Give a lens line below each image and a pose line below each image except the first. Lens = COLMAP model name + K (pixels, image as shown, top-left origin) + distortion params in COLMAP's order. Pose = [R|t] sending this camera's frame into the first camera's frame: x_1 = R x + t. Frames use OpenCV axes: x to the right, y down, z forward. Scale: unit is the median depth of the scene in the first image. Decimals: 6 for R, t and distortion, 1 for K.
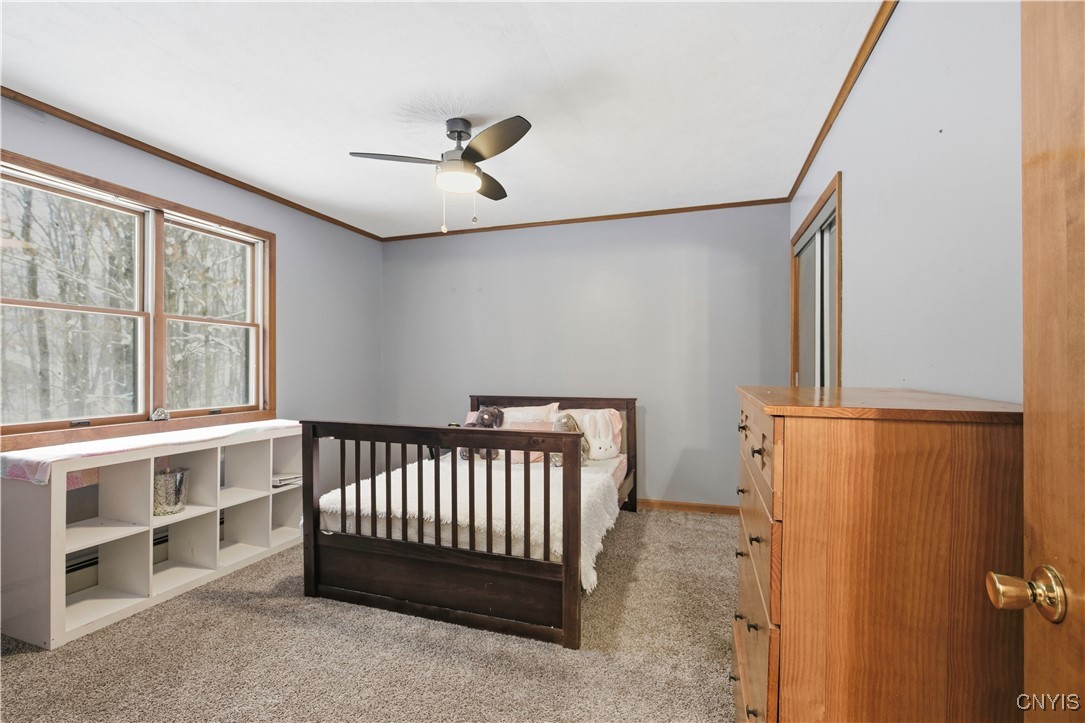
lens RADIAL K [[492.9, 0, 542.3], [0, 492.9, 368.2], [0, 0, 1]] dist [-0.002516, -0.001063]
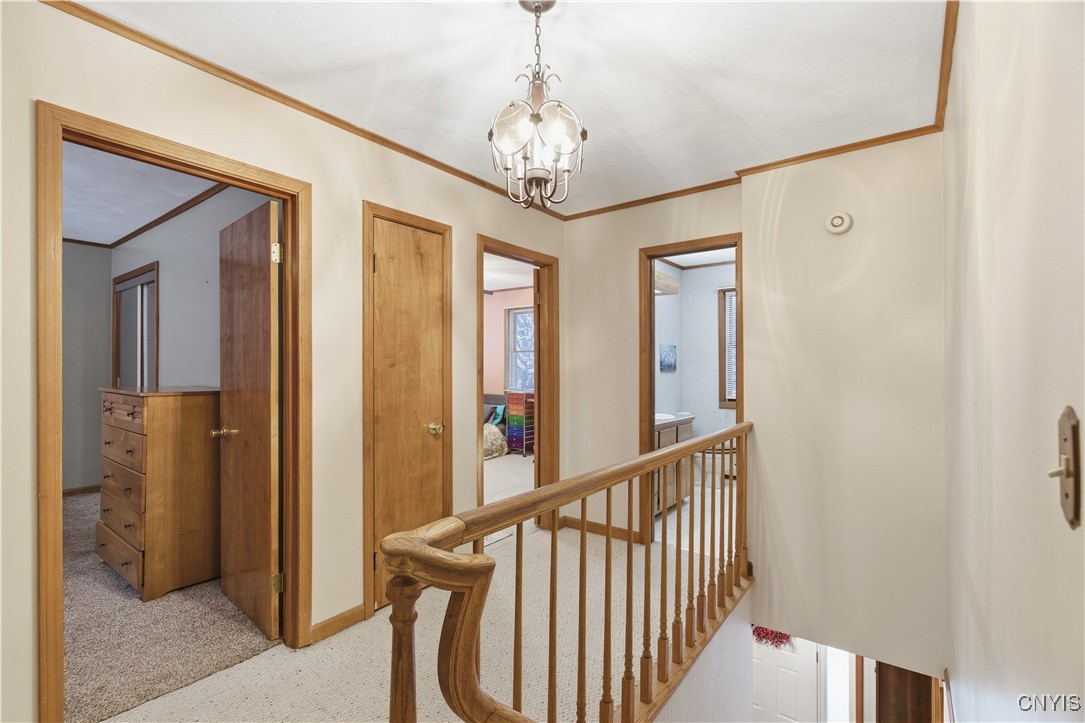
lens RADIAL K [[492.9, 0, 540.6], [0, 492.9, 367.0], [0, 0, 1]] dist [-0.002516, -0.001063]
pose [[0.328203, -0.002036, 0.944605, -1.412964], [0.000968, 0.999998, 0.001820, -0.073664], [-0.944607, 0.000317, 0.328204, -2.019682]]
